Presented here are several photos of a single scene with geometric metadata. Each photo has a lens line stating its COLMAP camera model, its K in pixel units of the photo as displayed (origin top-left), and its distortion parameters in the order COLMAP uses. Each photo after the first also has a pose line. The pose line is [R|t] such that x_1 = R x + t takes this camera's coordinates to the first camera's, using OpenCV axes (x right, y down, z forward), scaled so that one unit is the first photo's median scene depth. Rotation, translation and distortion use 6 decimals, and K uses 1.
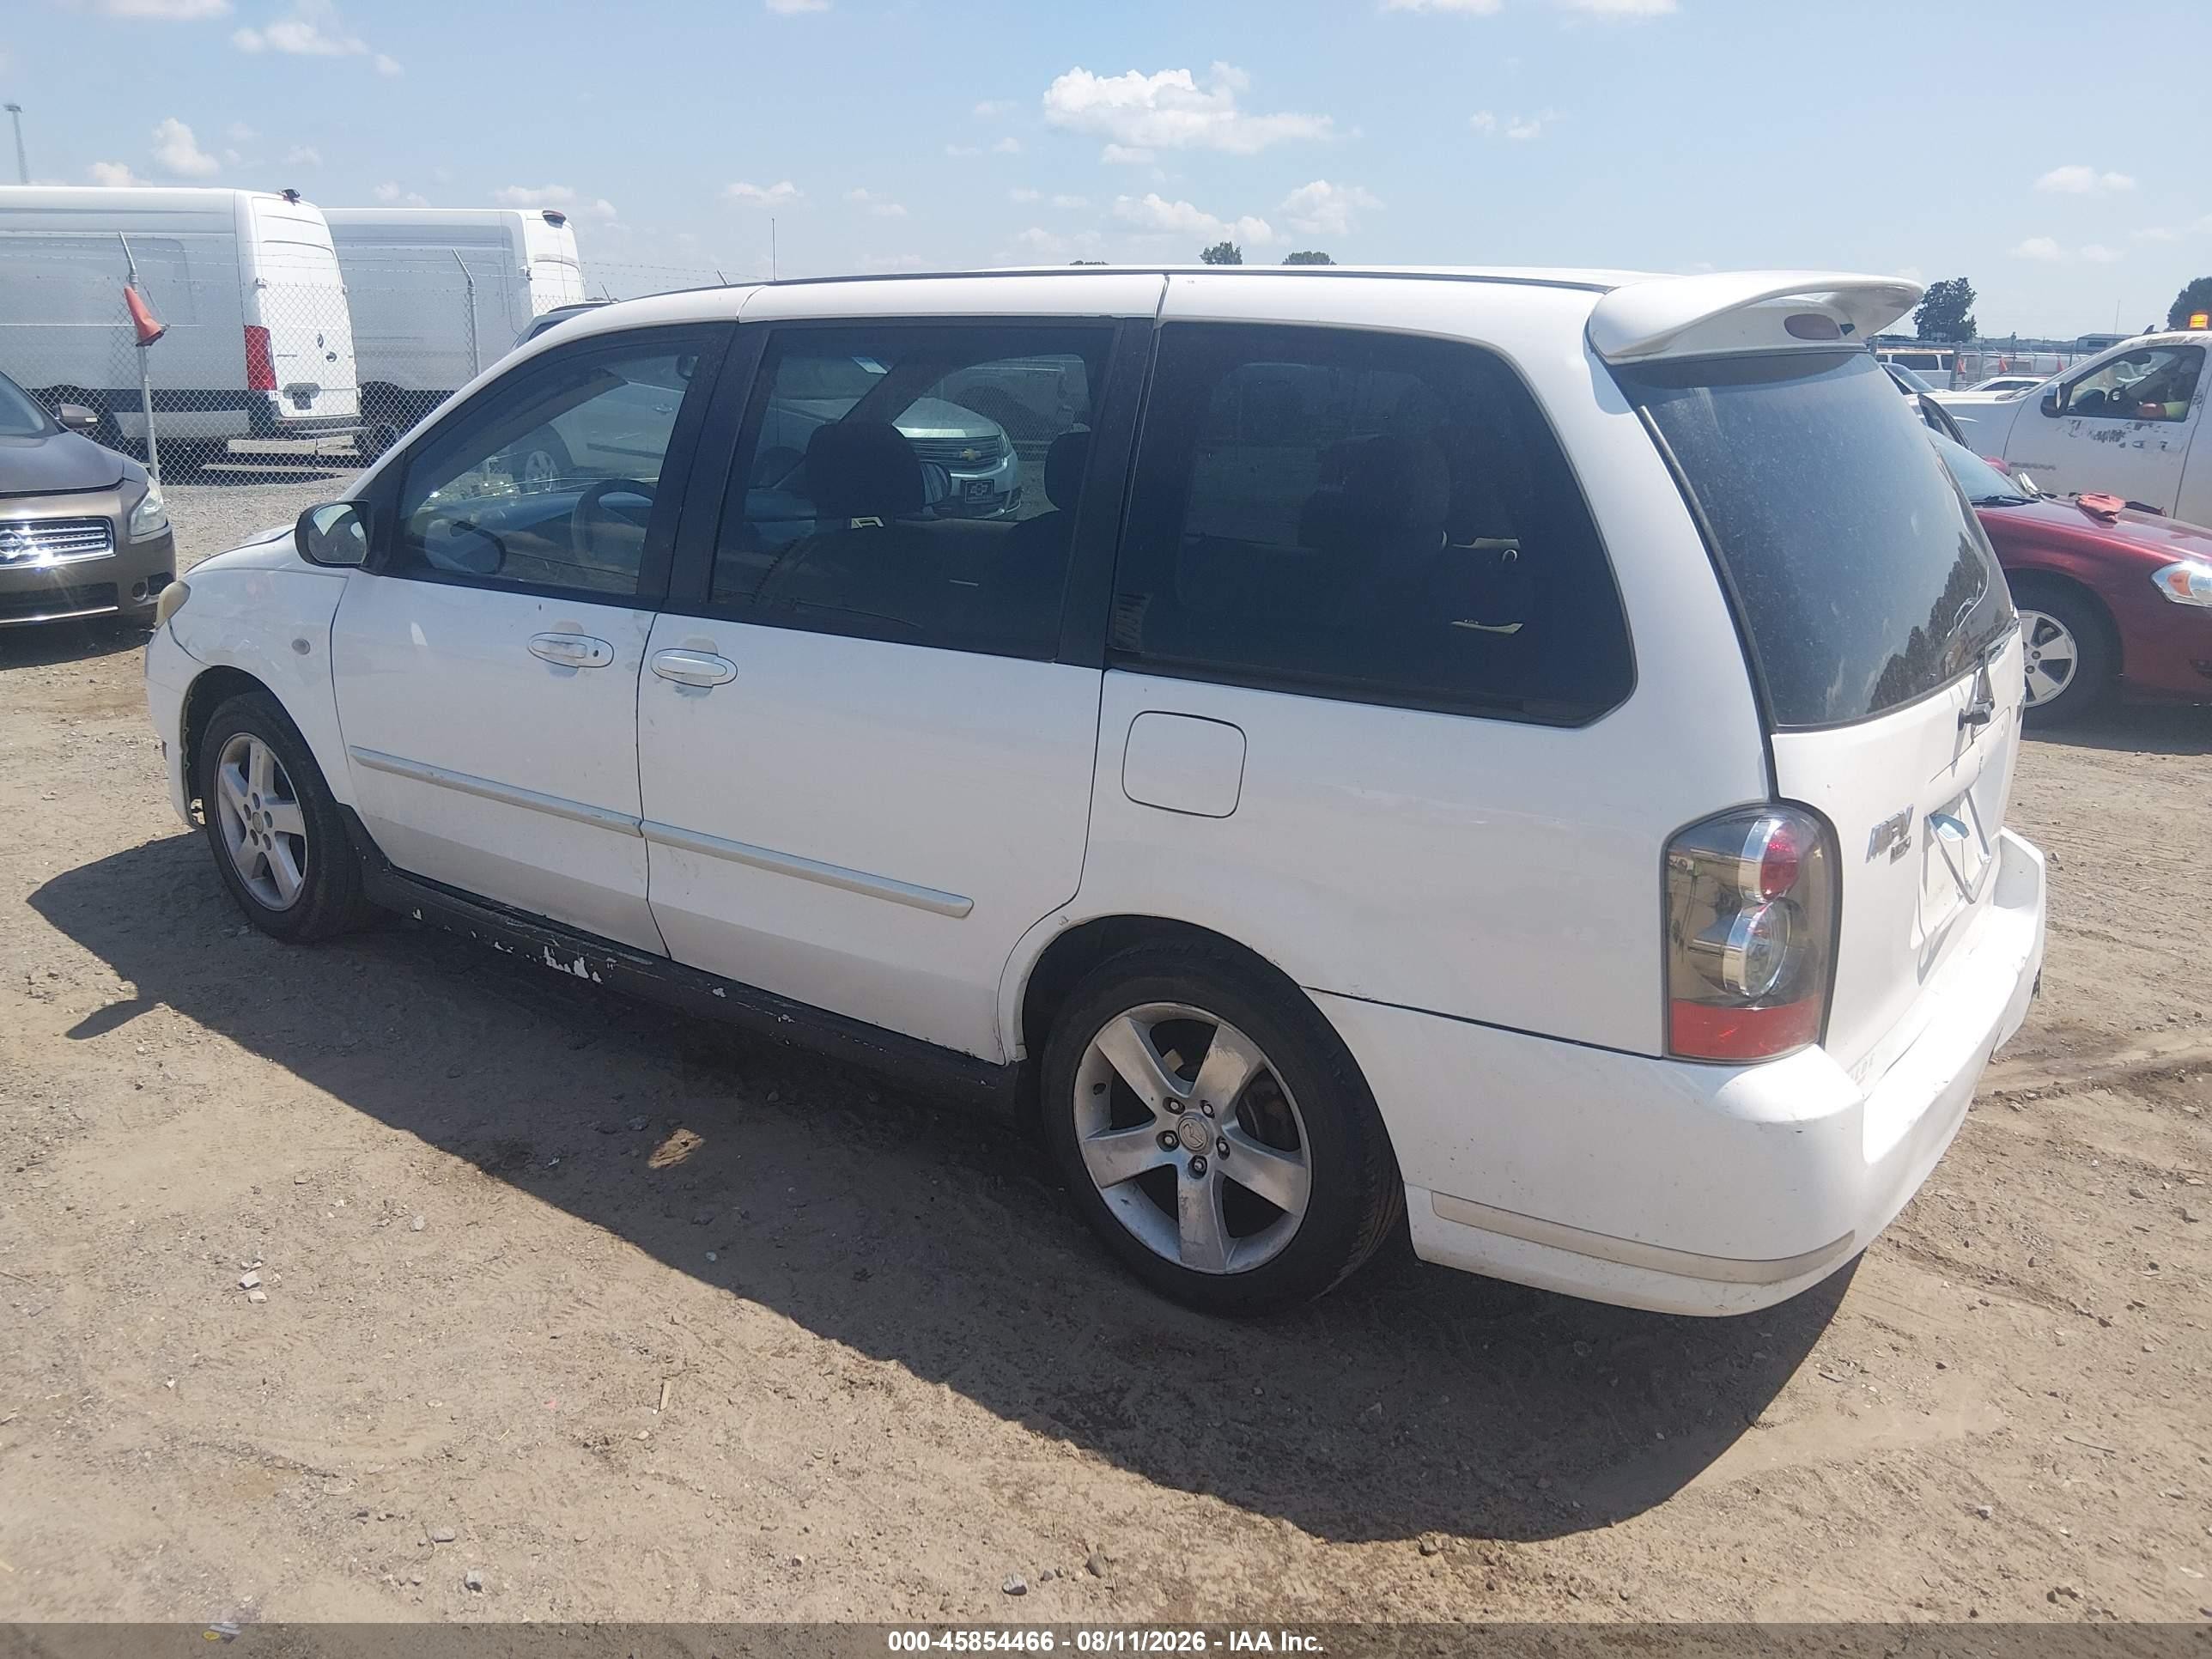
lens RADIAL K [[1664.2, 0, 1126.0], [0, 1664.2, 840.7], [0, 0, 1]] dist [0.089179, -0.142856]
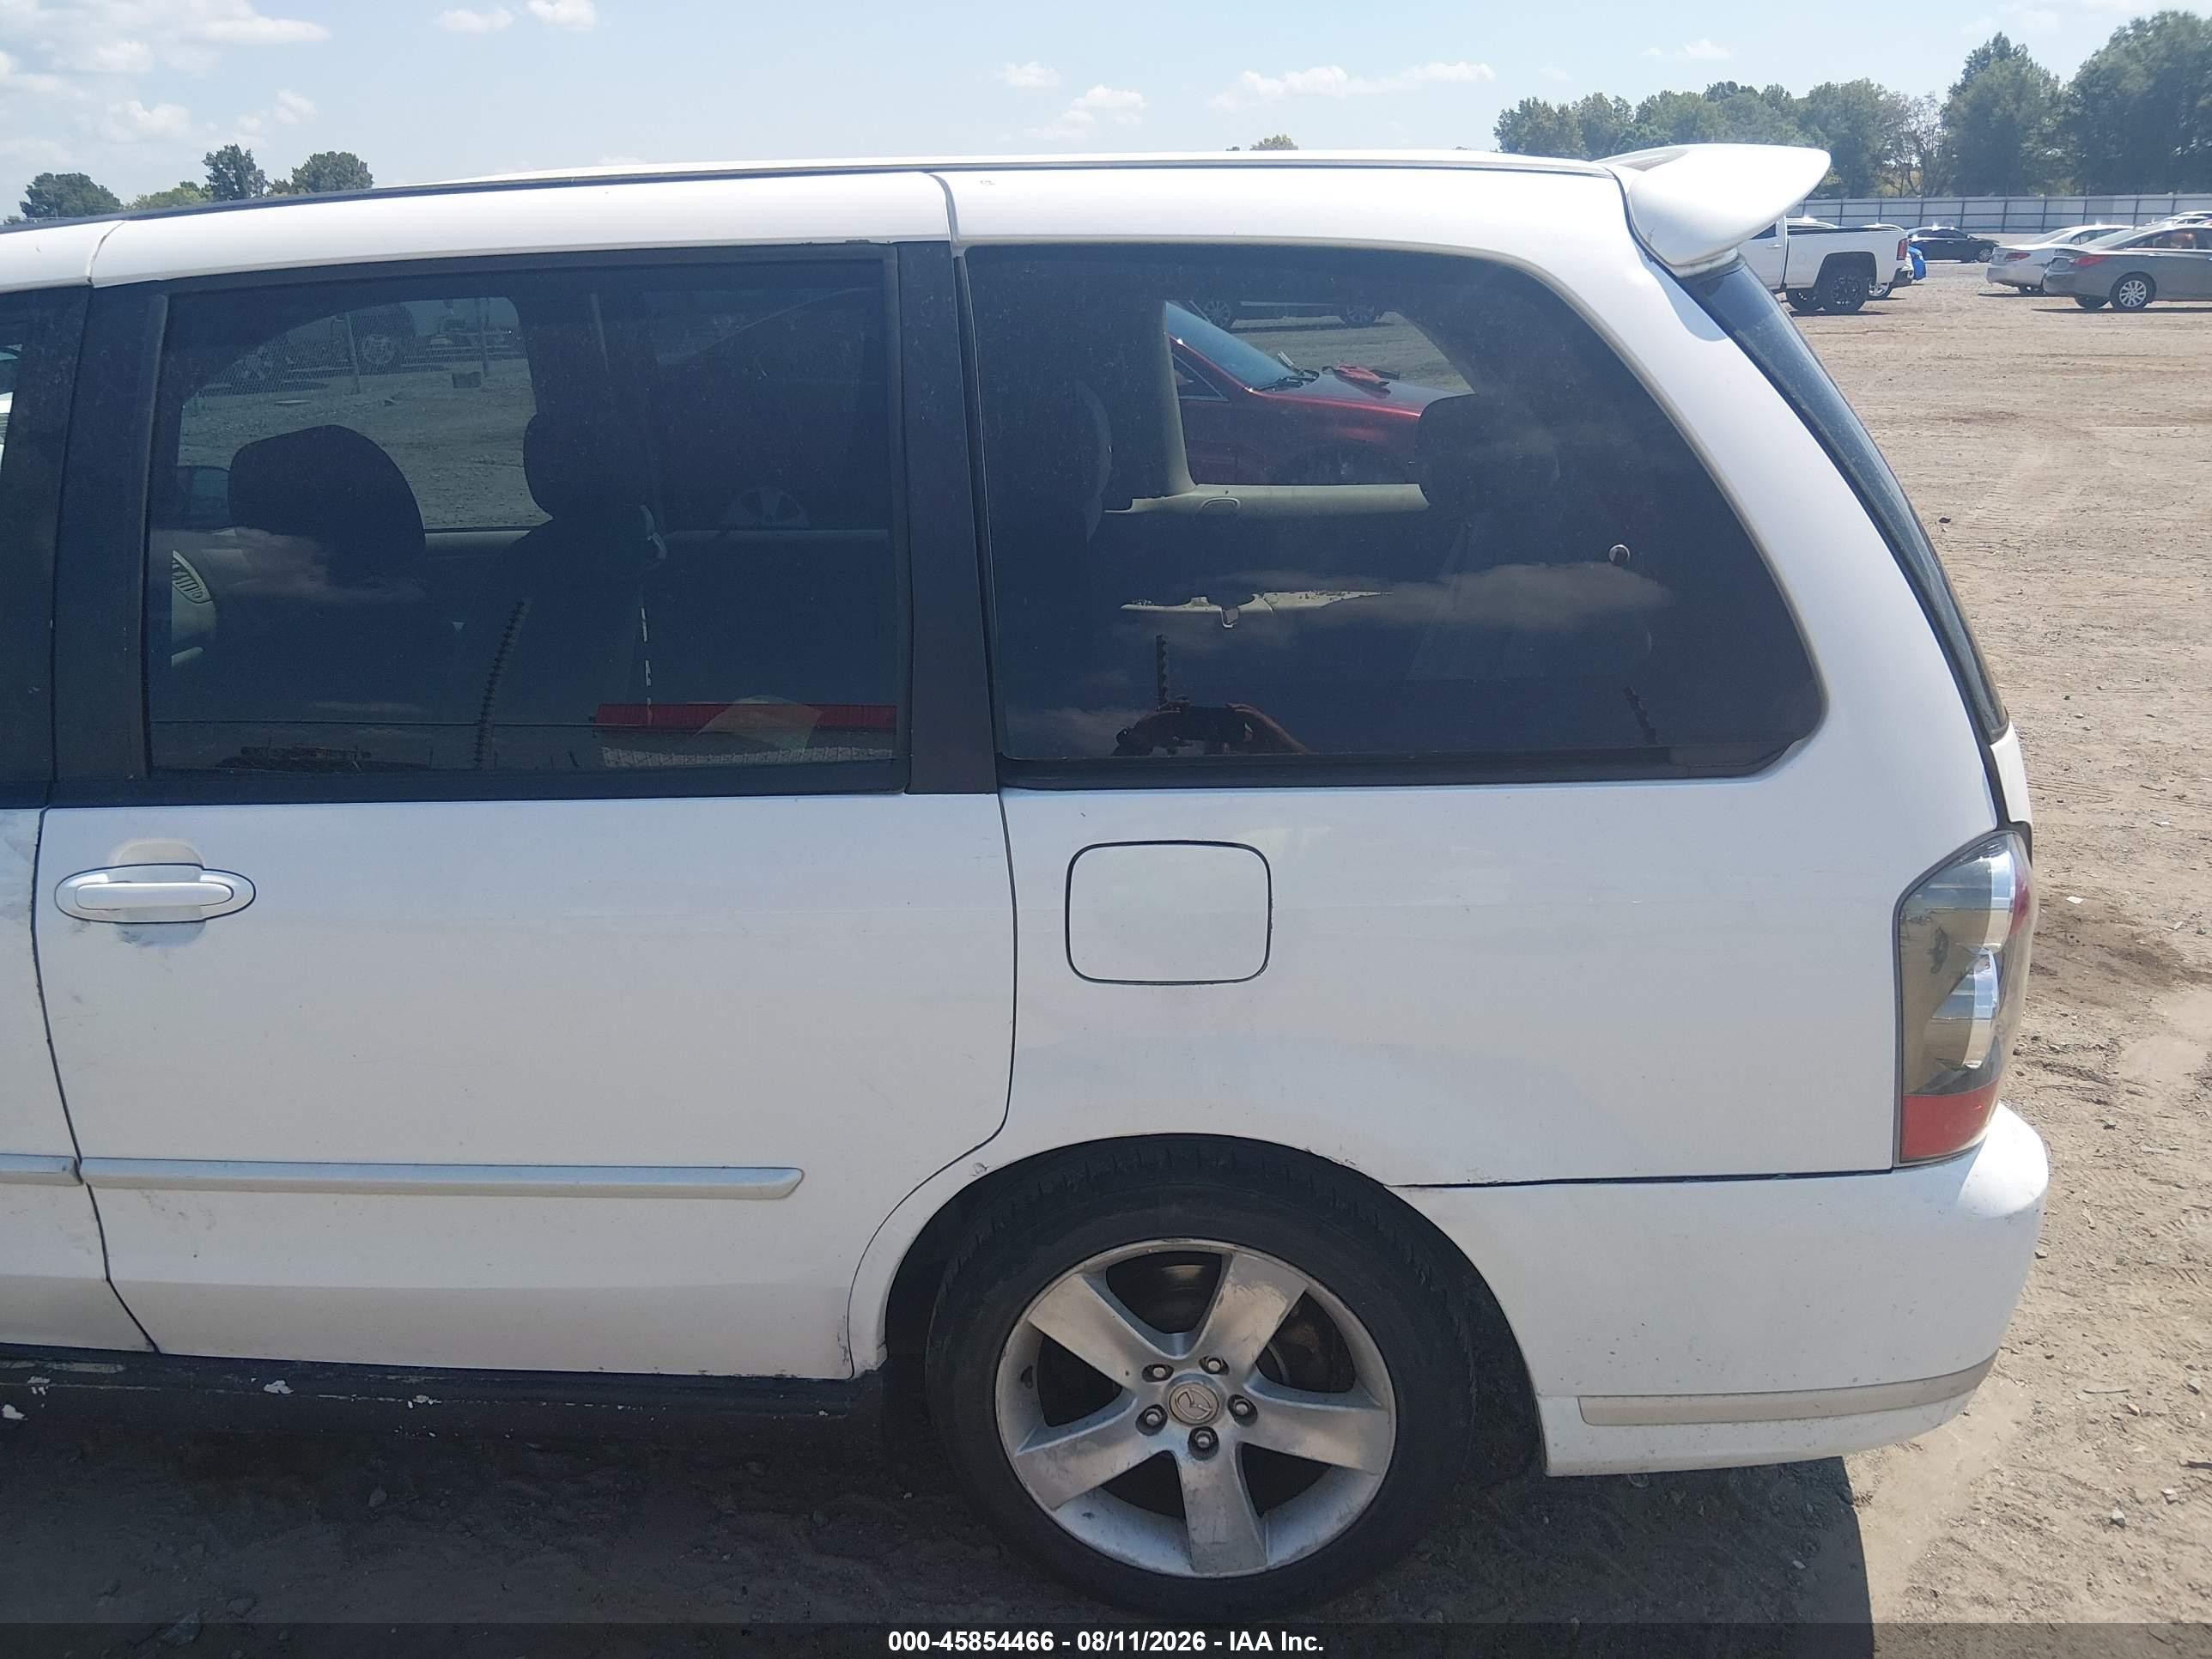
lens RADIAL K [[1686.8, 0, 1116.5], [0, 1686.8, 851.3], [0, 0, 1]] dist [0.012313, -0.037936]
pose [[0.868794, -0.211472, 0.447747, -0.234848], [0.183998, 0.977347, 0.104580, -0.121499], [-0.459720, -0.008474, 0.888023, 0.344098]]
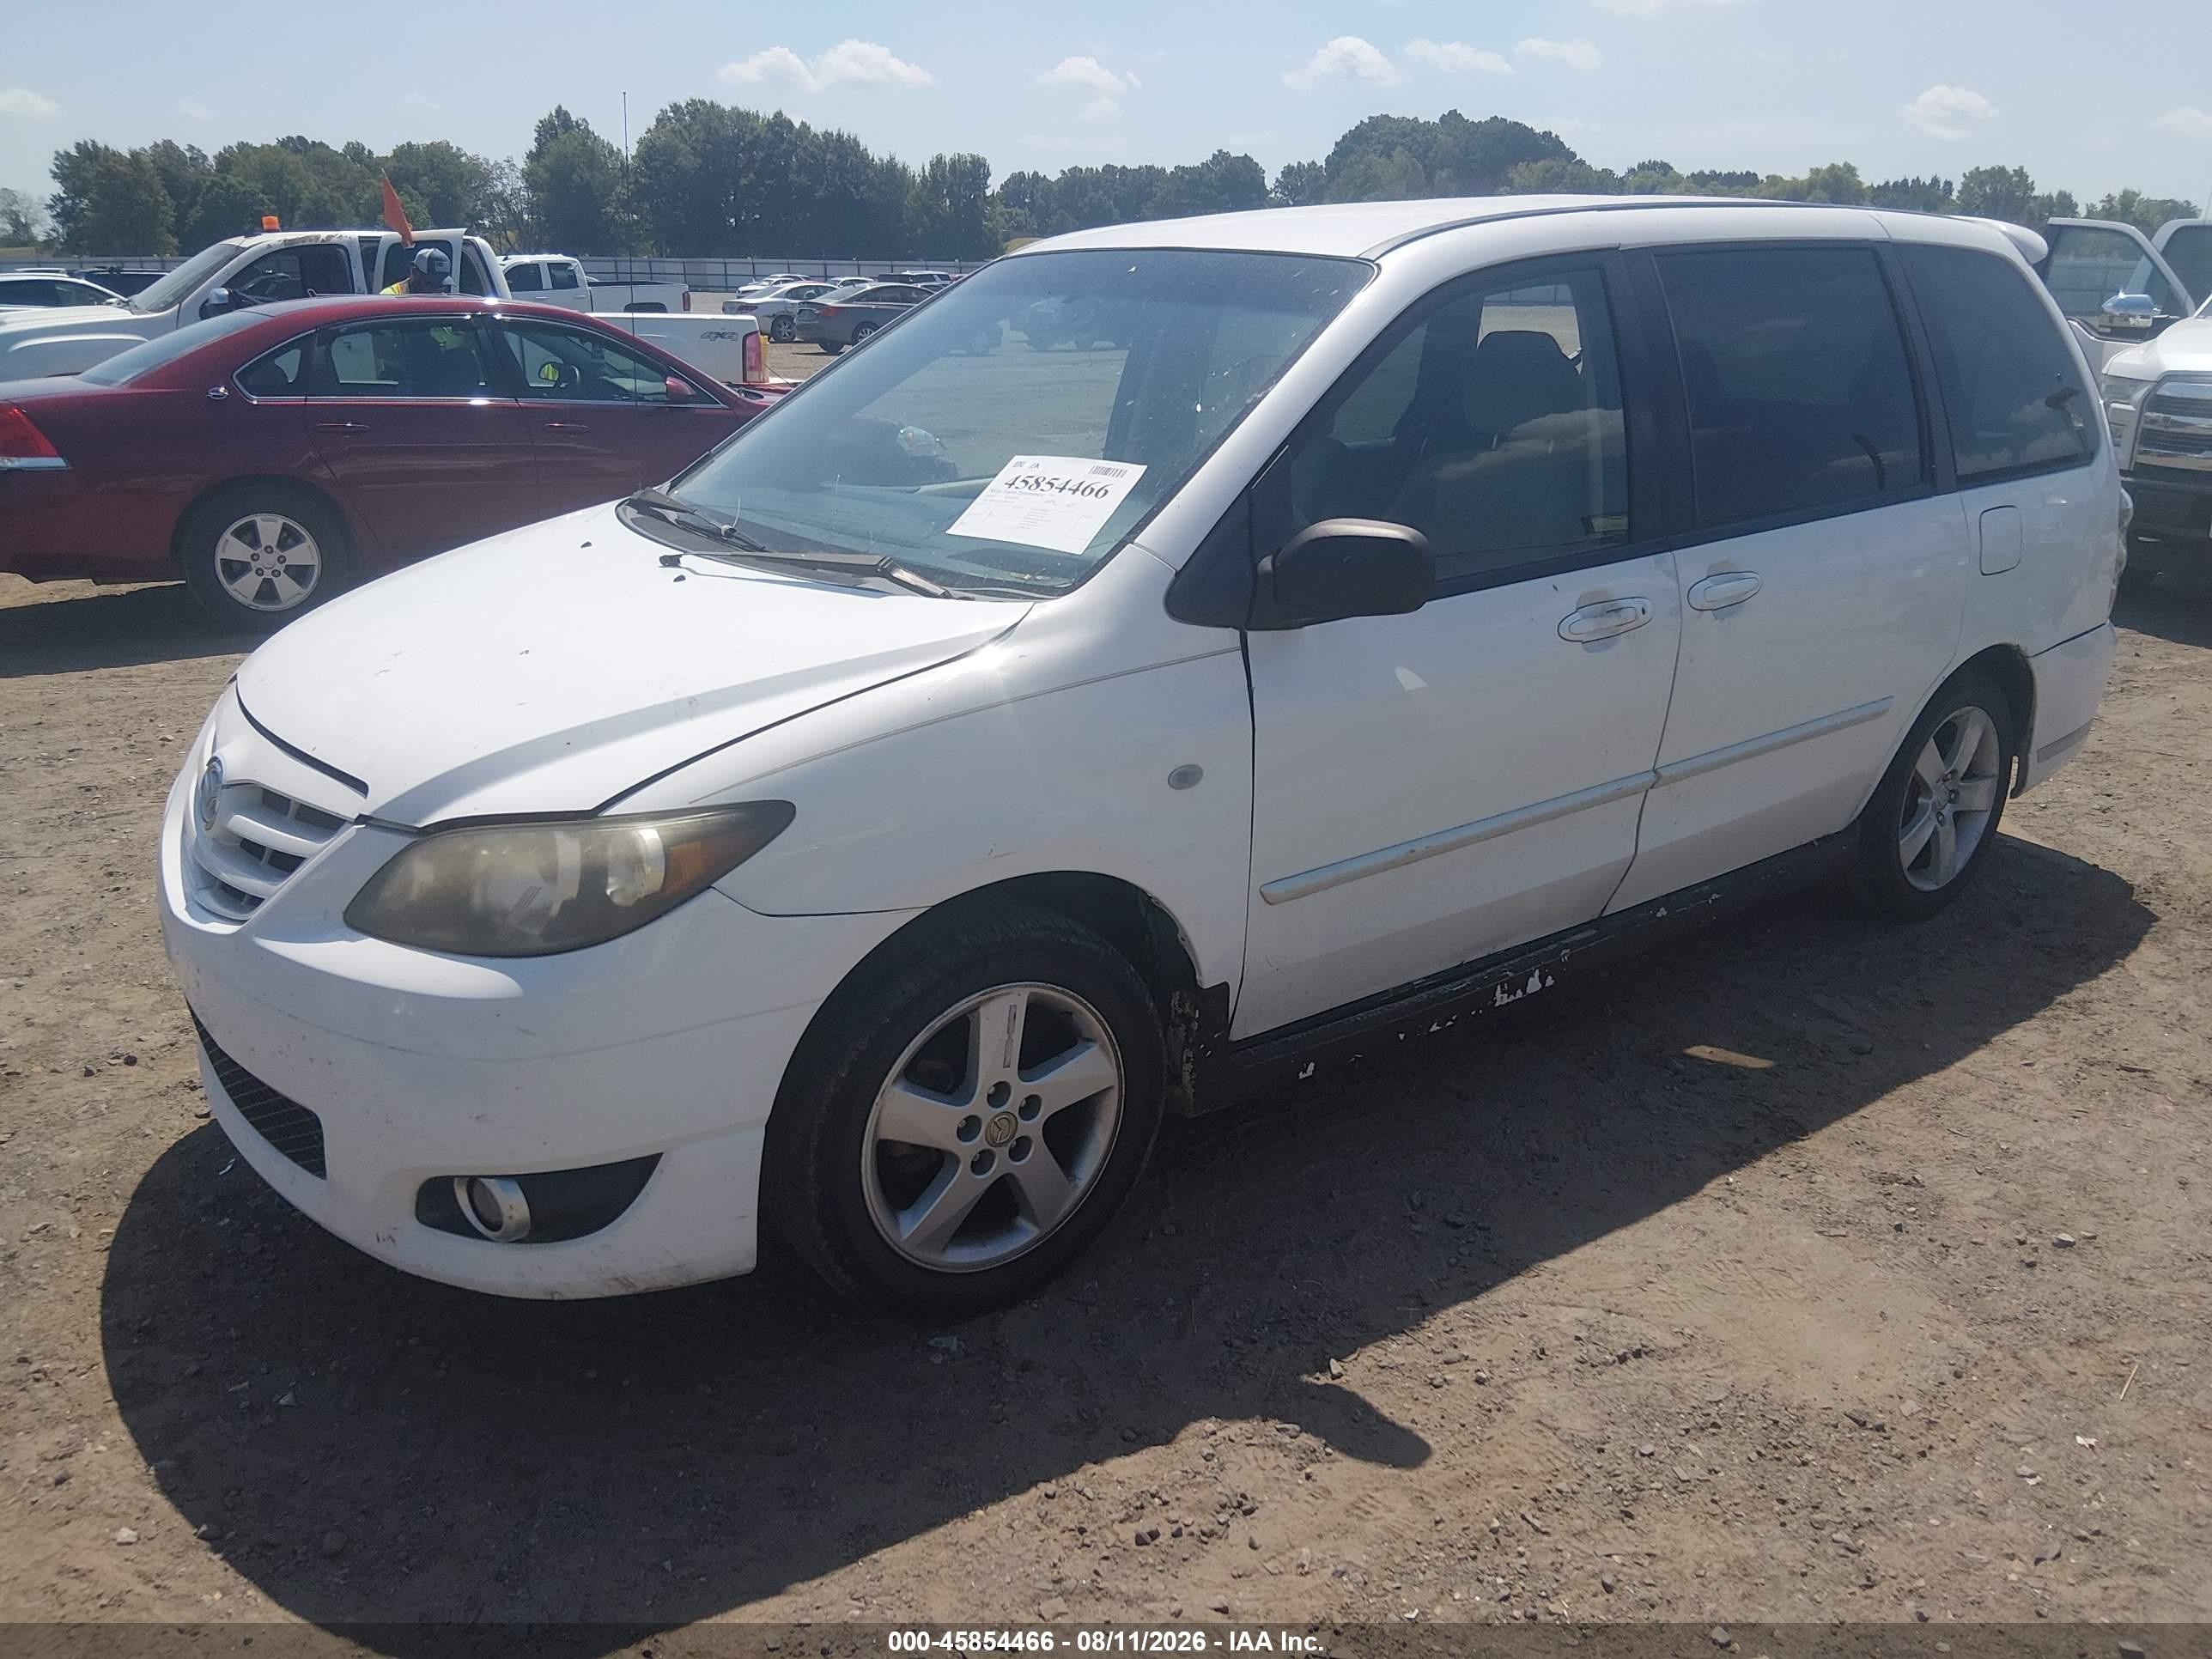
lens RADIAL K [[1664.2, 0, 1080.5], [0, 1664.2, 819.0], [0, 0, 1]] dist [0.089179, -0.142856]
pose [[0.304277, -0.317773, 0.898018, -1.388827], [0.280496, 0.930811, 0.234337, -0.334972], [-0.910350, 0.180587, 0.372359, 1.031070]]
